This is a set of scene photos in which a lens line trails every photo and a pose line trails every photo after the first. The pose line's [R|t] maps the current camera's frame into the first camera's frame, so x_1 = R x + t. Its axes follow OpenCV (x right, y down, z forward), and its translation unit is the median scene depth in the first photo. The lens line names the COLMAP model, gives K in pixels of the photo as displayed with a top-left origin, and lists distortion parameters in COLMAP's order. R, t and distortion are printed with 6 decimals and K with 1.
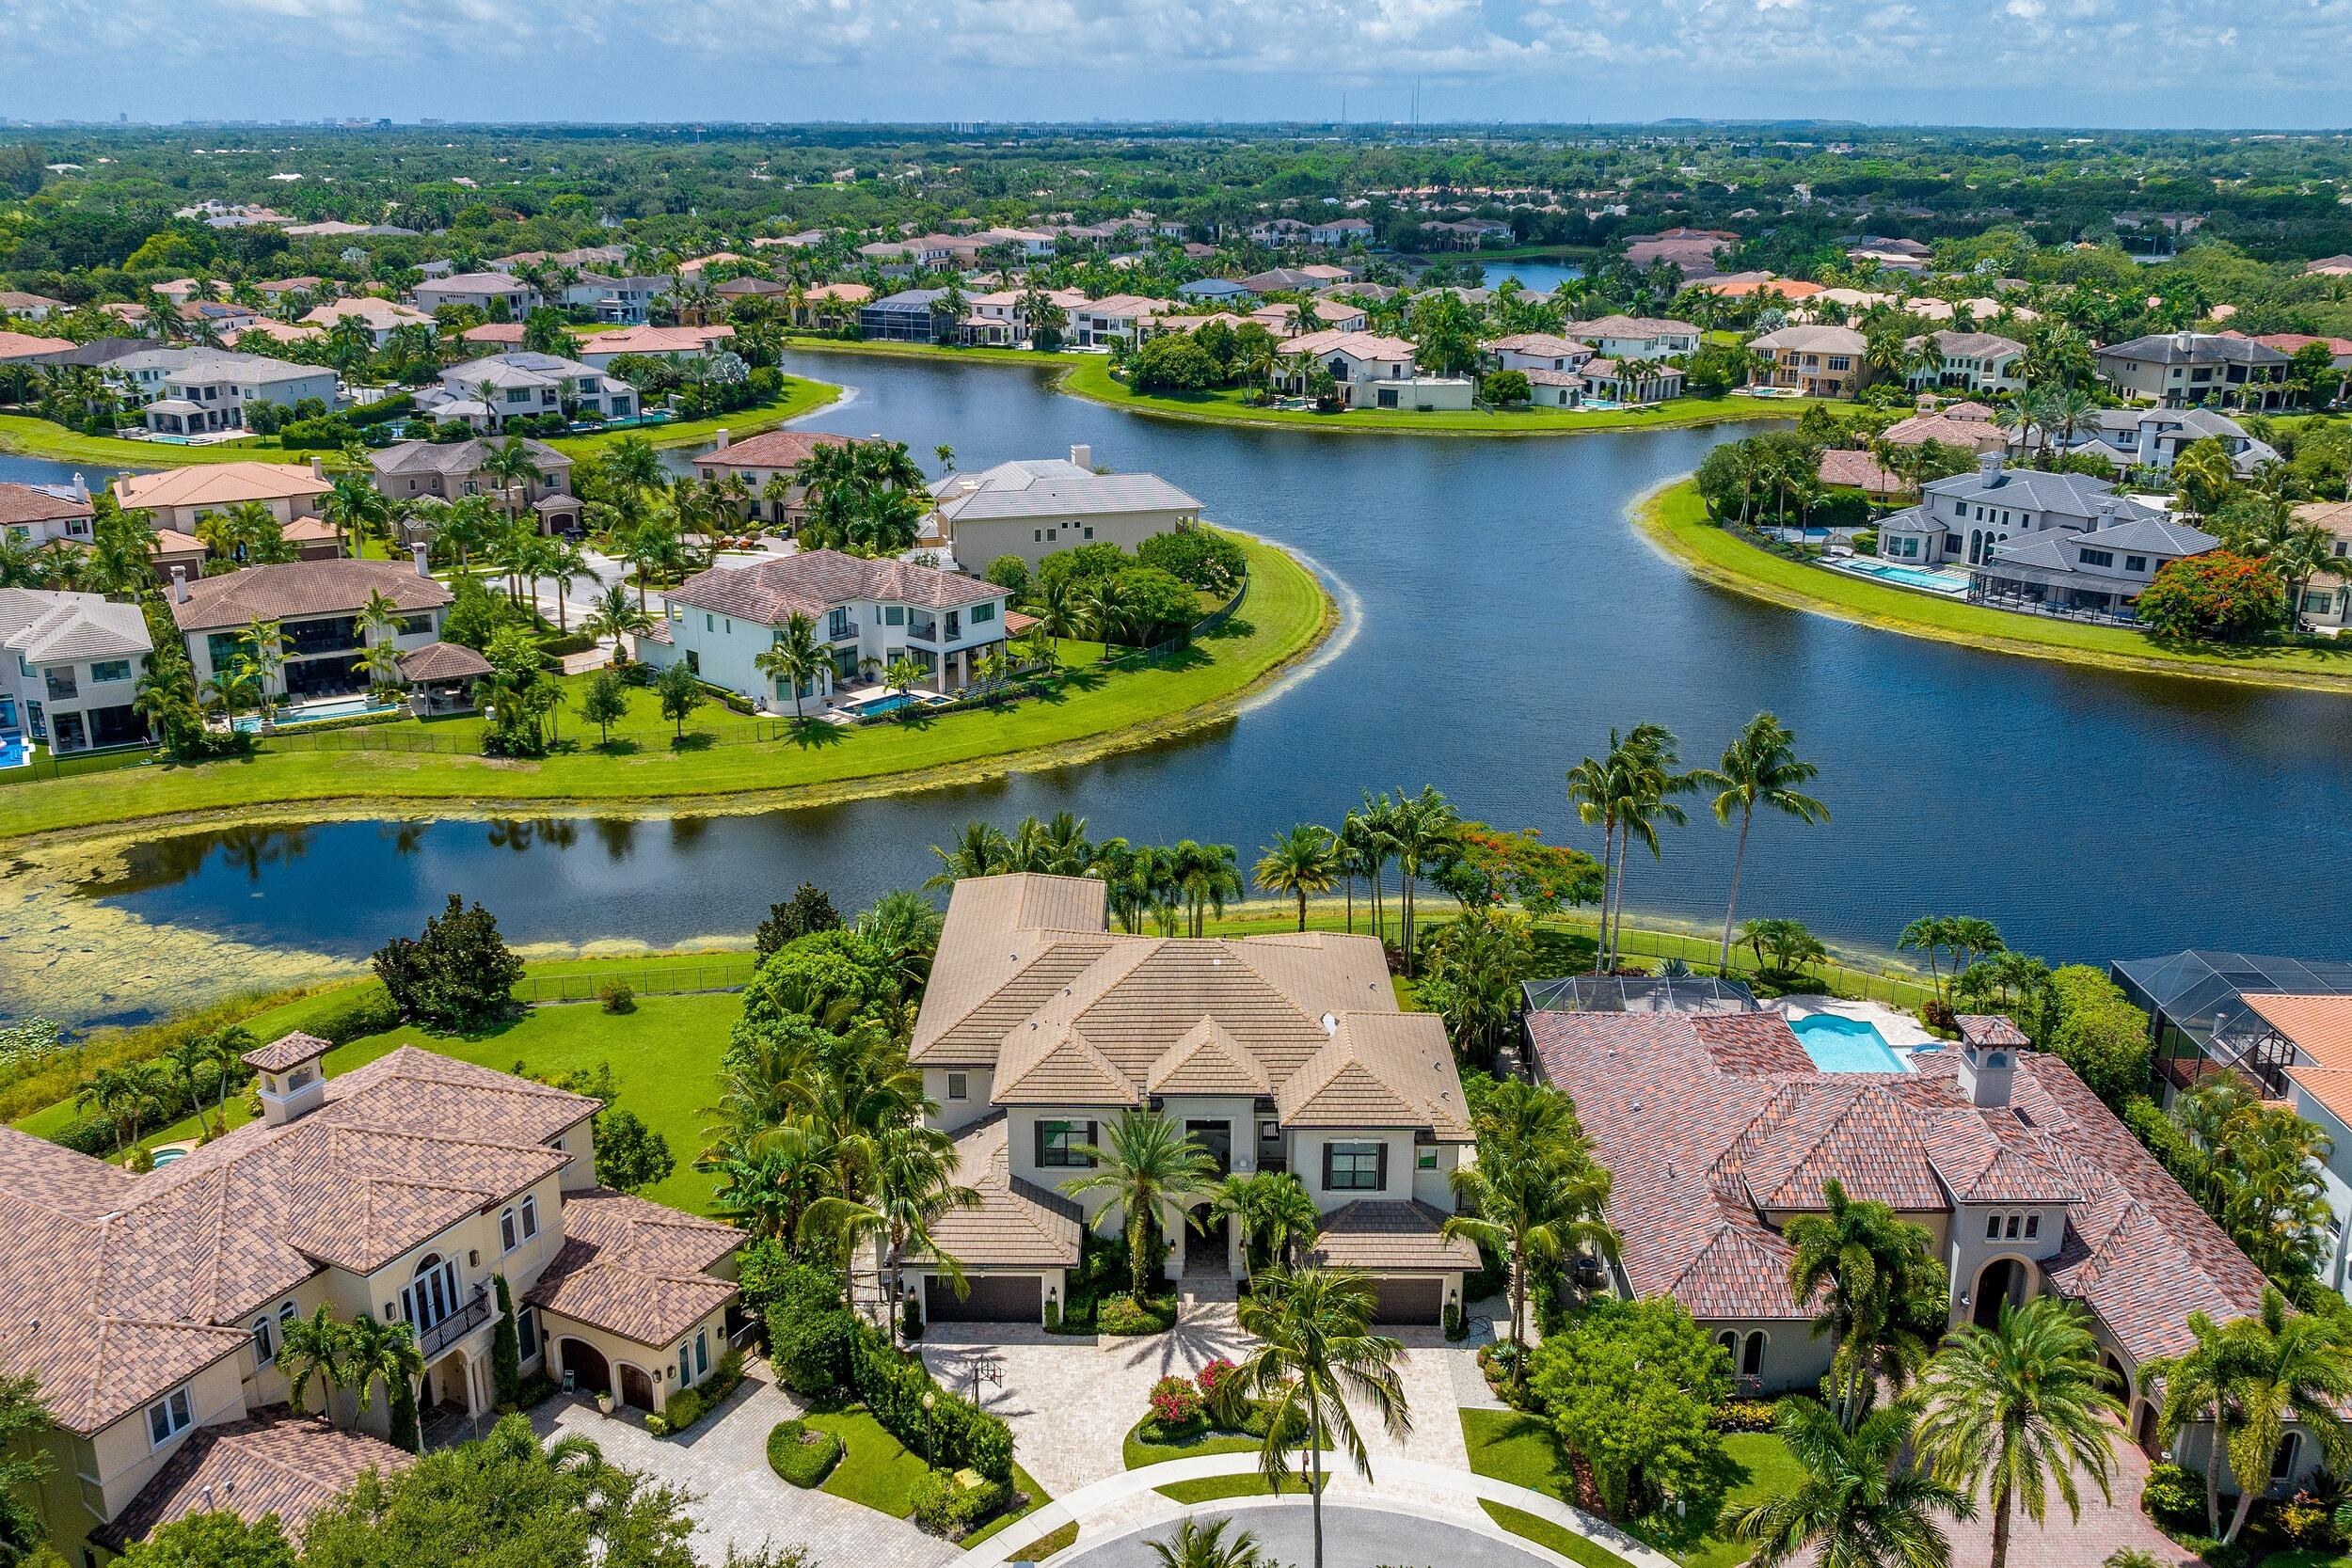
lens RADIAL K [[1995.2, 0, 1218.4], [0, 1995.2, 781.4], [0, 0, 1]] dist [-0.013457, -0.009419]
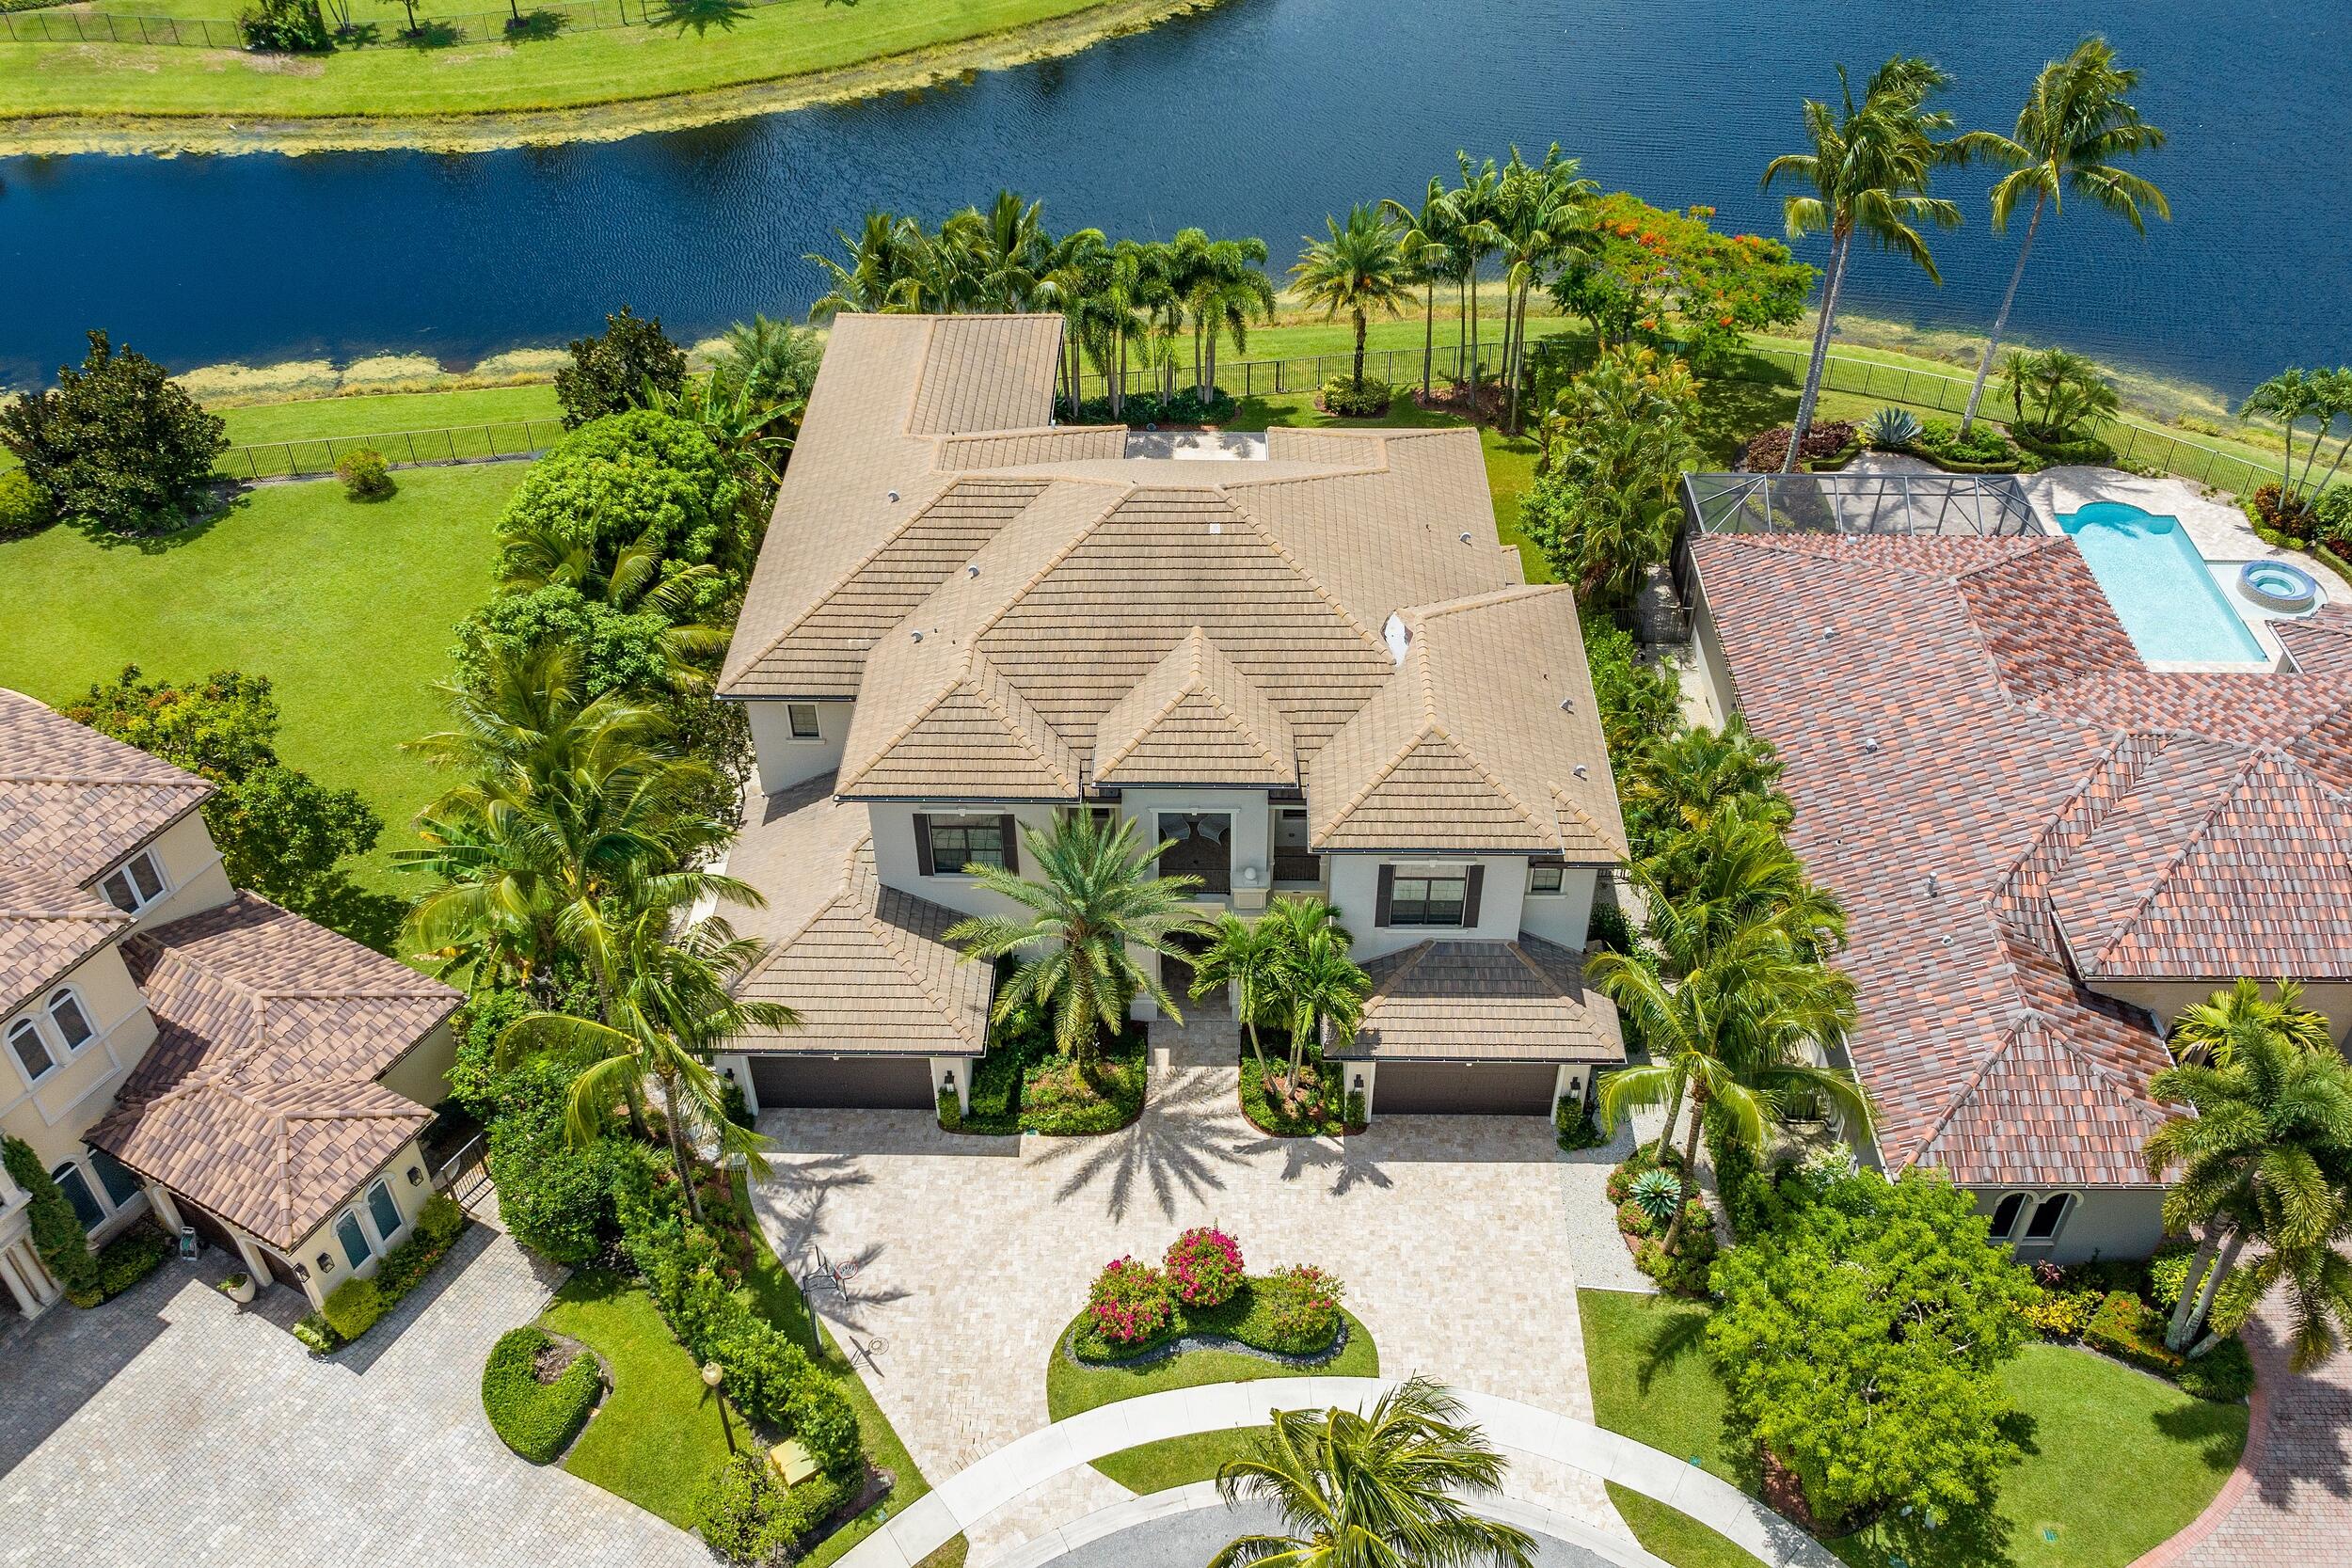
lens RADIAL K [[1995.2, 0, 1218.4], [0, 1995.2, 781.4], [0, 0, 1]] dist [-0.013457, -0.009419]
pose [[0.999596, 0.014527, -0.024412, 0.017604], [-0.004321, 0.927116, 0.374750, -0.071611], [0.028077, -0.374493, 0.926804, 0.436182]]
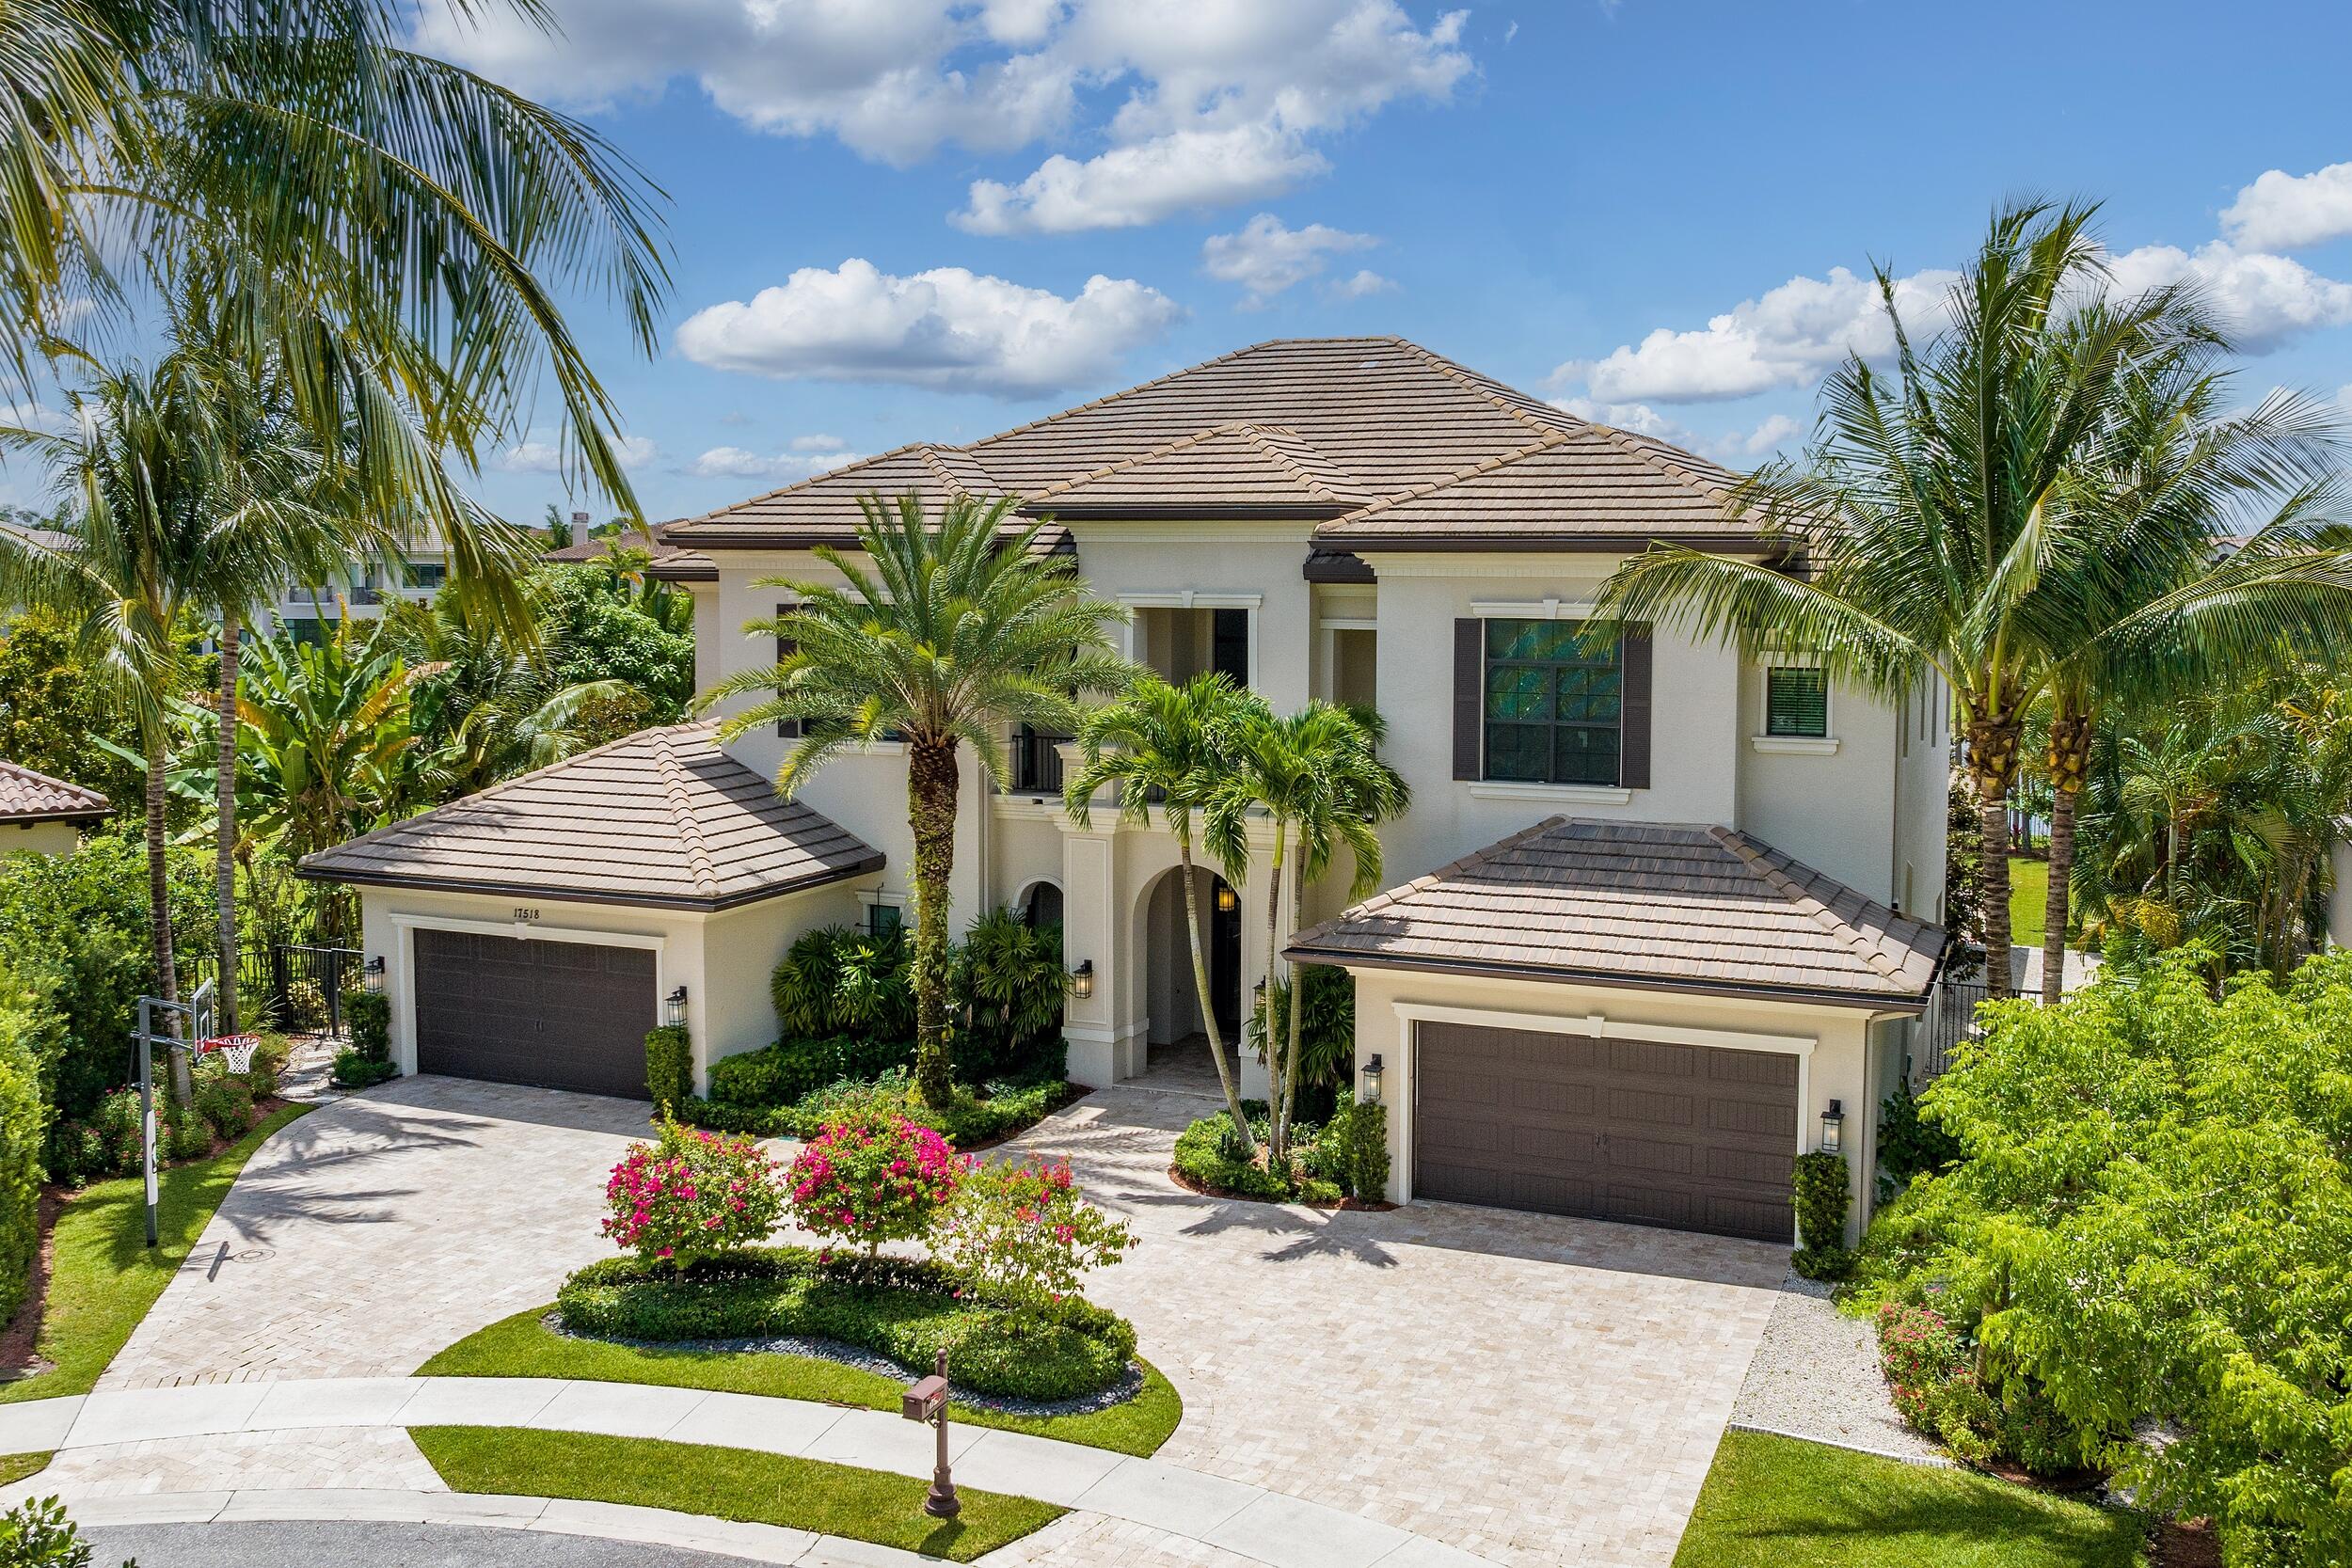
lens RADIAL K [[2128.6, 0, 1176.0], [0, 2128.6, 784.0], [0, 0, 1]] dist [-0.003114, -0.001181]
pose [[0.905969, 0.021249, -0.422811, 0.158281], [-0.106922, 0.977845, -0.179964, 0.272906], [0.409620, 0.208249, 0.888169, 0.674761]]
